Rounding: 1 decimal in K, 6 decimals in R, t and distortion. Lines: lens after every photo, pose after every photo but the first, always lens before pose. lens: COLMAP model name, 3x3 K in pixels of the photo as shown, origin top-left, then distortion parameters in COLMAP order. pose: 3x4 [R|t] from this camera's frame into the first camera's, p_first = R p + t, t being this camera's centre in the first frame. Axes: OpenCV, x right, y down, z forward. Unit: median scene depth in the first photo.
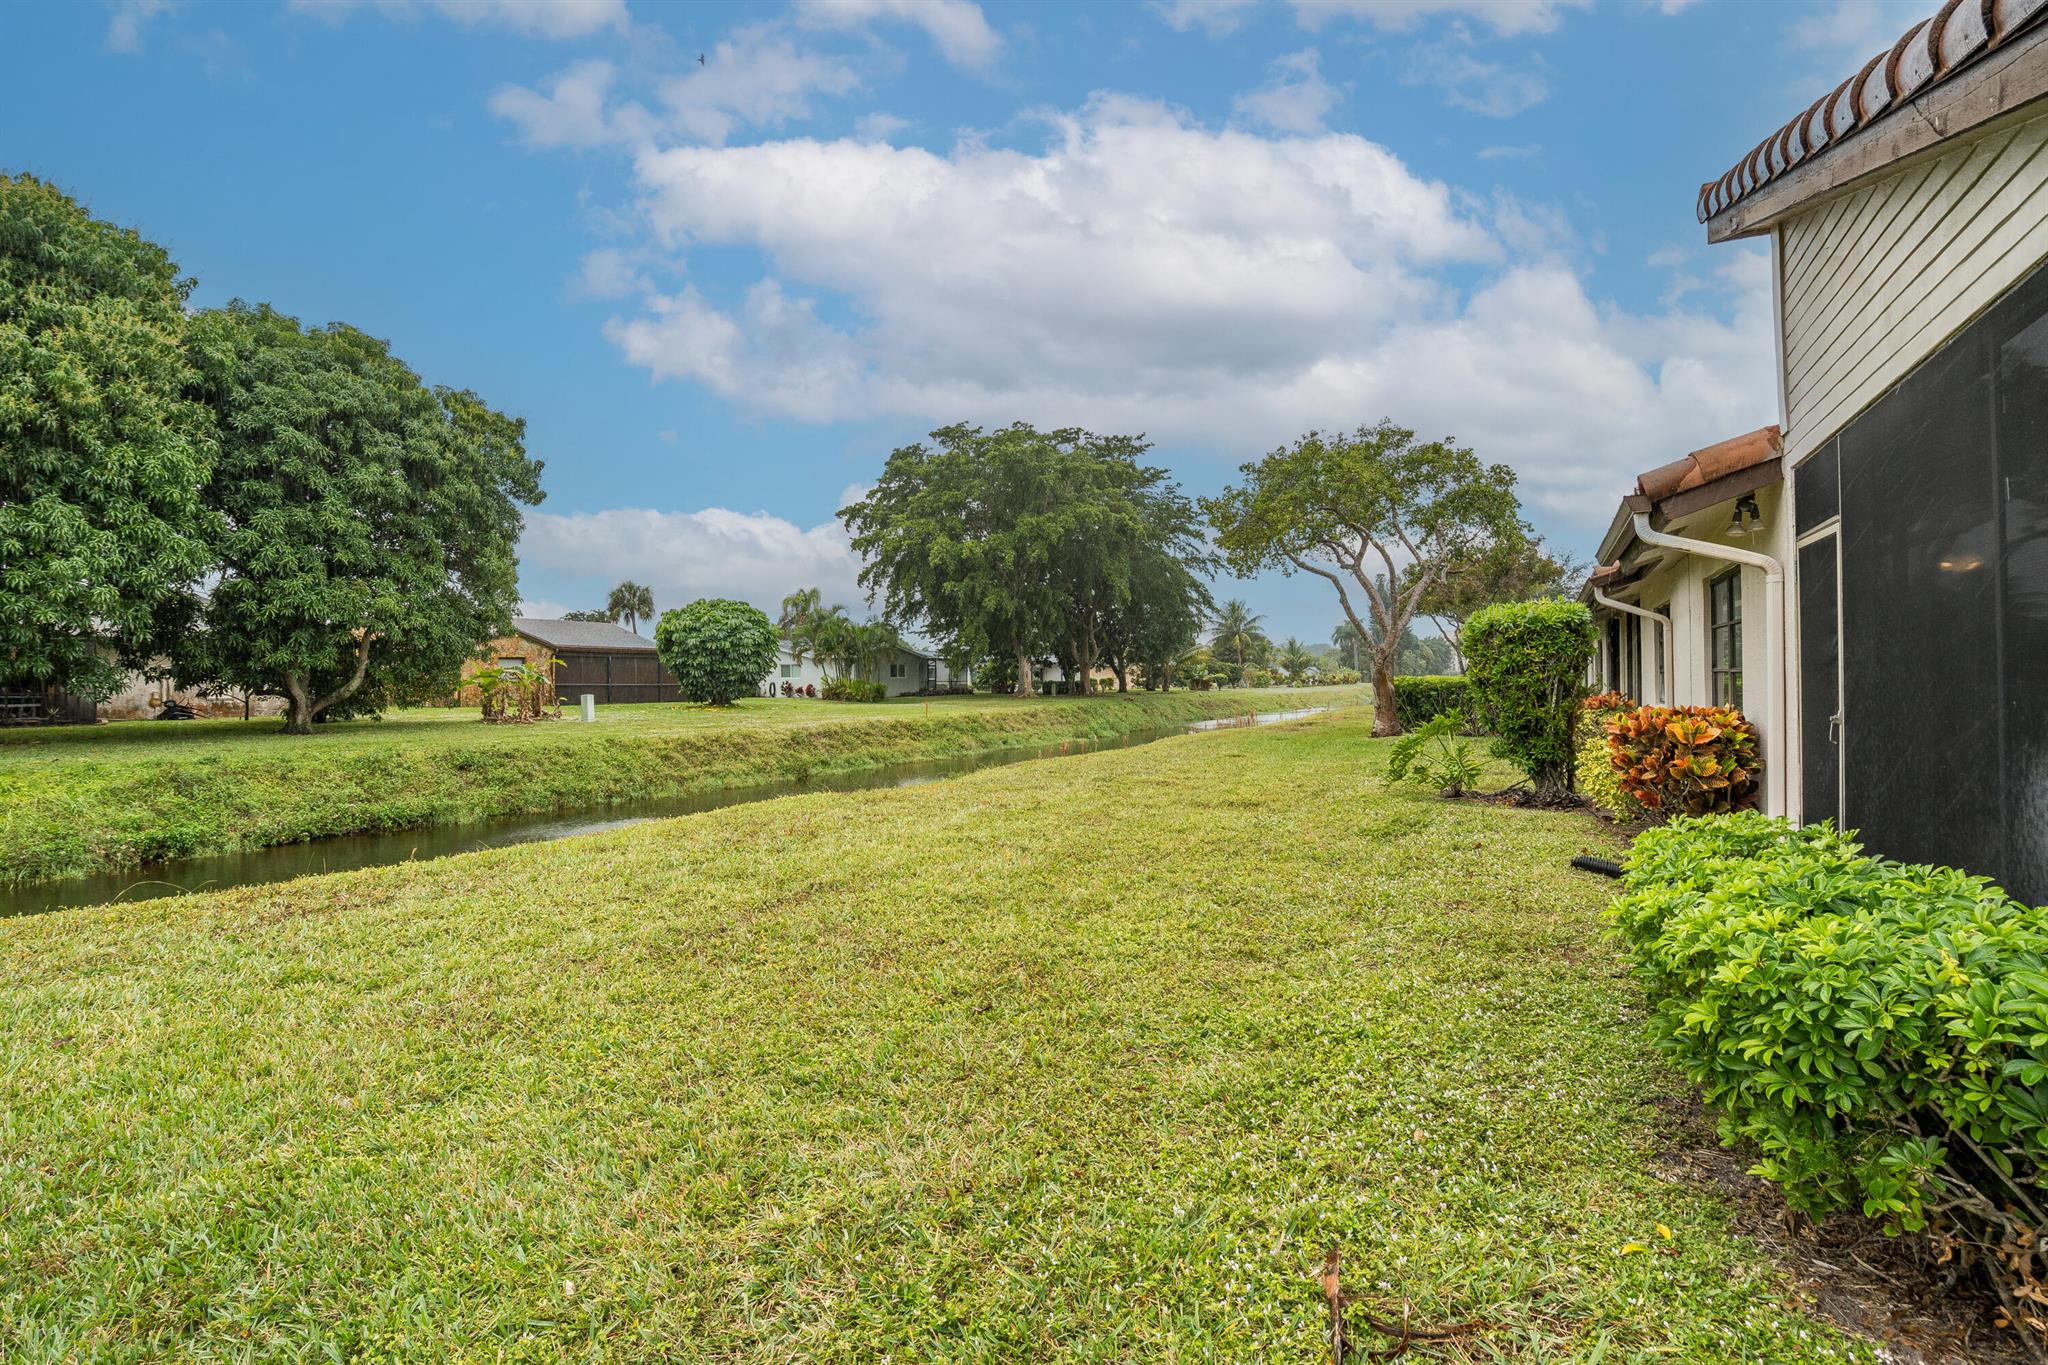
lens RADIAL K [[932.7, 0, 1024.0], [0, 932.7, 682.5], [0, 0, 1]] dist [-0.030141, 0.000894]
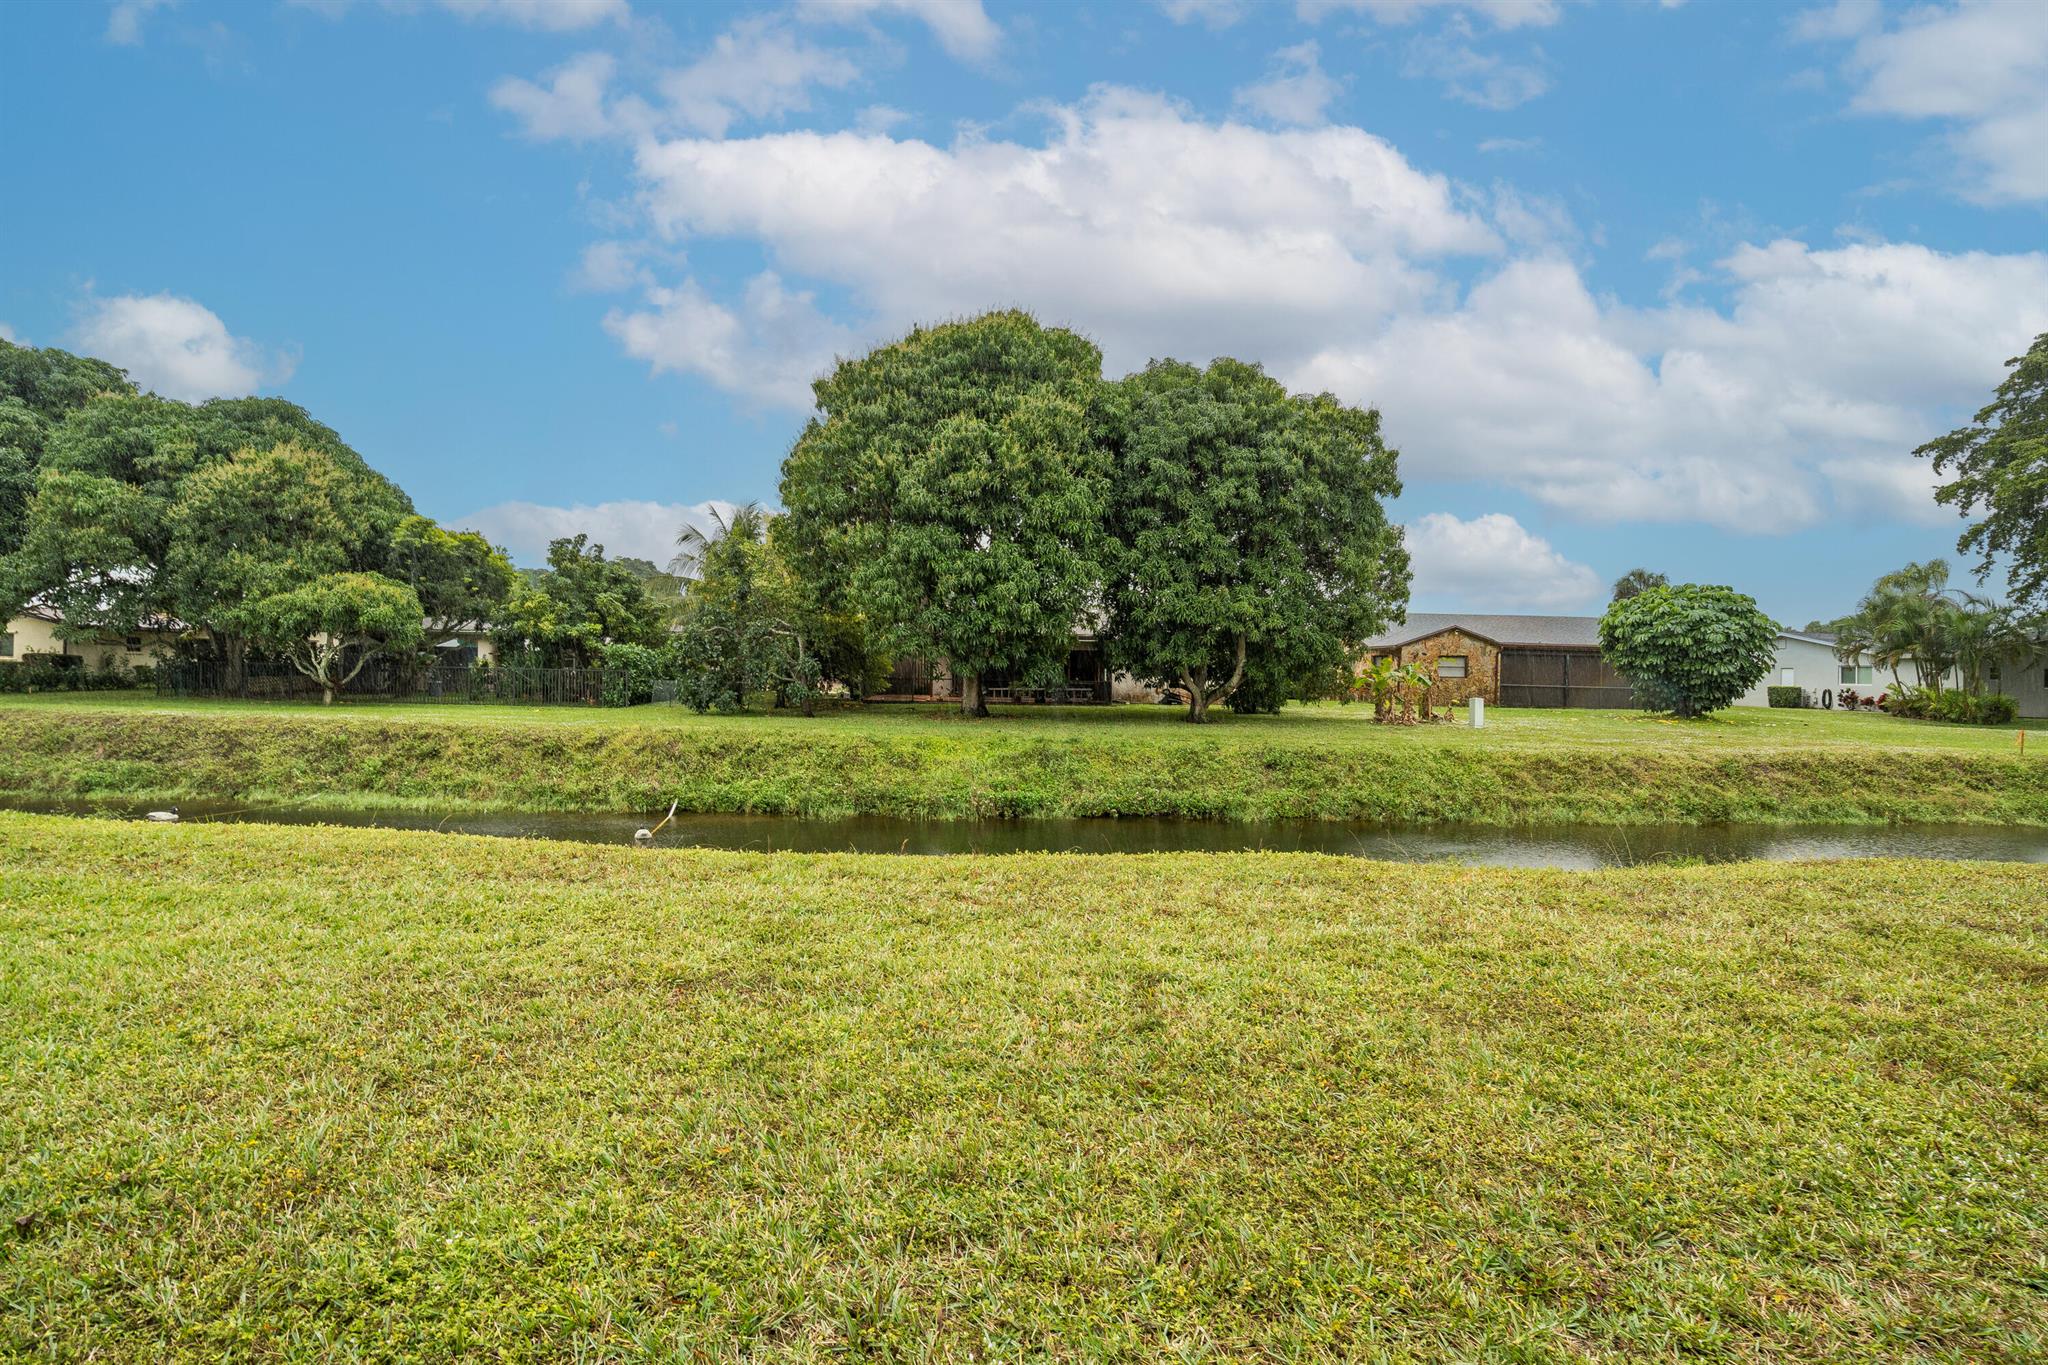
lens RADIAL K [[959.3, 0, 1024.0], [0, 959.3, 682.5], [0, 0, 1]] dist [-0.090053, 0.035314]
pose [[0.505445, 0.027231, -0.862429, 0.141555], [-0.024147, 0.999557, 0.017409, -0.010275], [0.862521, 0.012026, 0.505878, 0.210395]]
